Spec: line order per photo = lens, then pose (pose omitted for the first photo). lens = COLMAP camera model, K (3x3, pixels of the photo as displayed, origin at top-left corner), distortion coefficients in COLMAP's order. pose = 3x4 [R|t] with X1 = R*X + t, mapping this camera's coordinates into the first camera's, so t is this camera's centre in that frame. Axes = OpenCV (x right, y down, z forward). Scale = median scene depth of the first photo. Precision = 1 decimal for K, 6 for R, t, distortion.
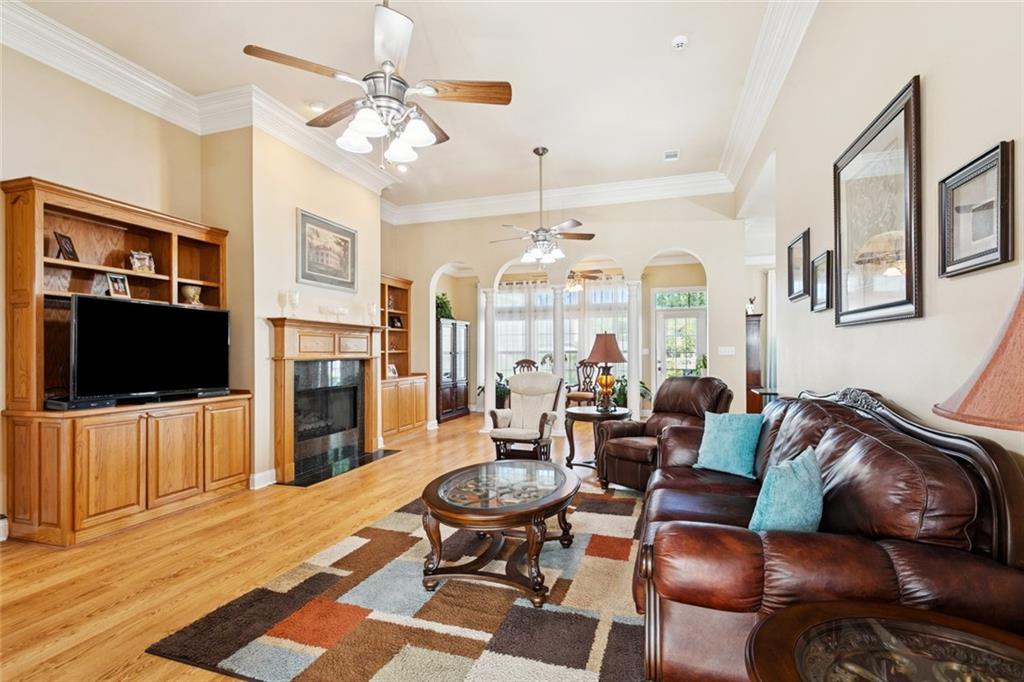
lens RADIAL K [[489.4, 0, 505.7], [0, 489.4, 351.6], [0, 0, 1]] dist [-0.001405, 0.003035]
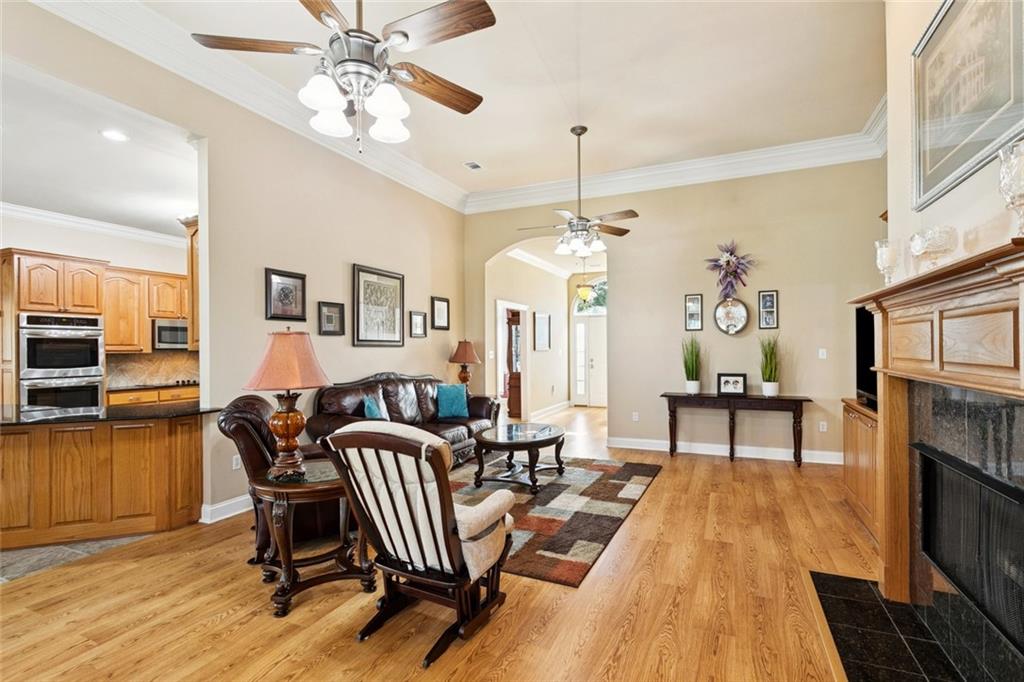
lens RADIAL K [[489.4, 0, 508.8], [0, 489.4, 346.8], [0, 0, 1]] dist [-0.001405, 0.003035]
pose [[-0.993646, 0.015948, 0.111415, -0.088702], [0.015324, 0.999862, -0.006455, -0.013560], [-0.111503, -0.004707, -0.993753, 1.544386]]
